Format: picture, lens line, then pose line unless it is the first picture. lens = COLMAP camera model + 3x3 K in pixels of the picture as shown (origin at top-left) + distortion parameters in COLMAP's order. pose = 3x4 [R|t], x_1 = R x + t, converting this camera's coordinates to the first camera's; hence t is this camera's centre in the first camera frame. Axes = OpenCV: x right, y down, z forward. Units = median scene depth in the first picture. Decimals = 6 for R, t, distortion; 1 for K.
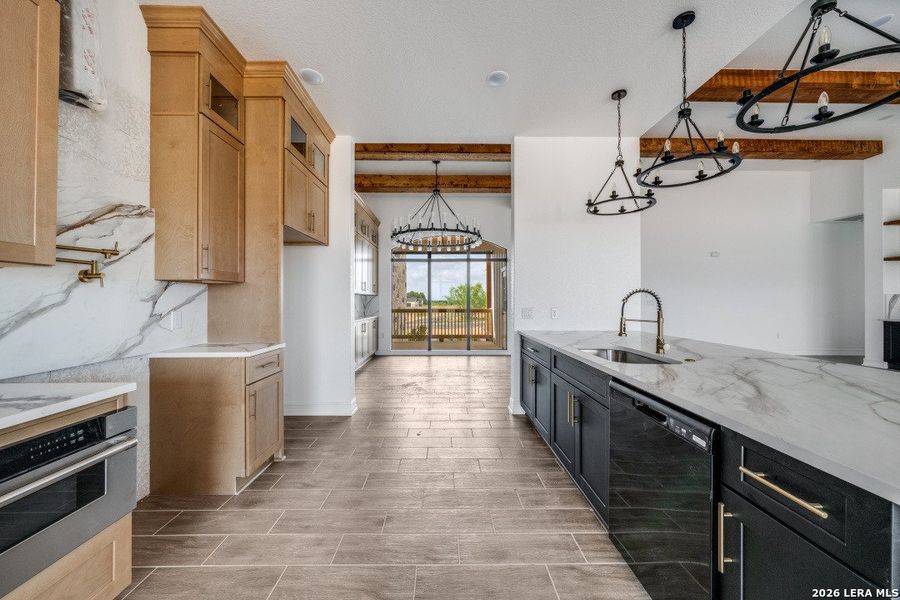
lens RADIAL K [[332.5, 0, 445.7], [0, 332.5, 299.2], [0, 0, 1]] dist [-0.000228, -0.000599]
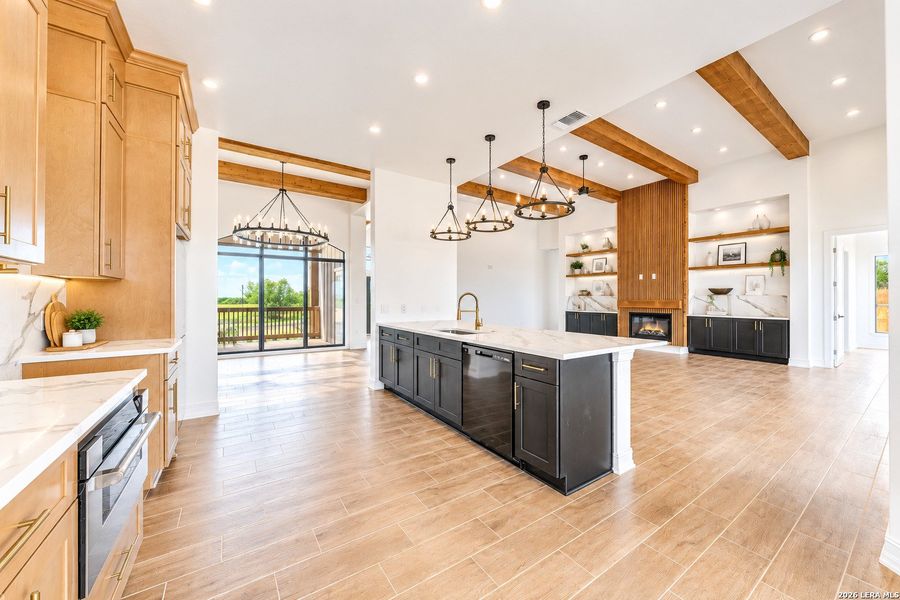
lens RADIAL K [[332.5, 0, 451.9], [0, 332.5, 294.6], [0, 0, 1]] dist [-0.000228, -0.000599]
pose [[0.832477, 0.009244, 0.553982, -0.306260], [-0.004050, 0.999936, -0.010600, -0.000435], [-0.554045, 0.006581, 0.832461, -0.260912]]
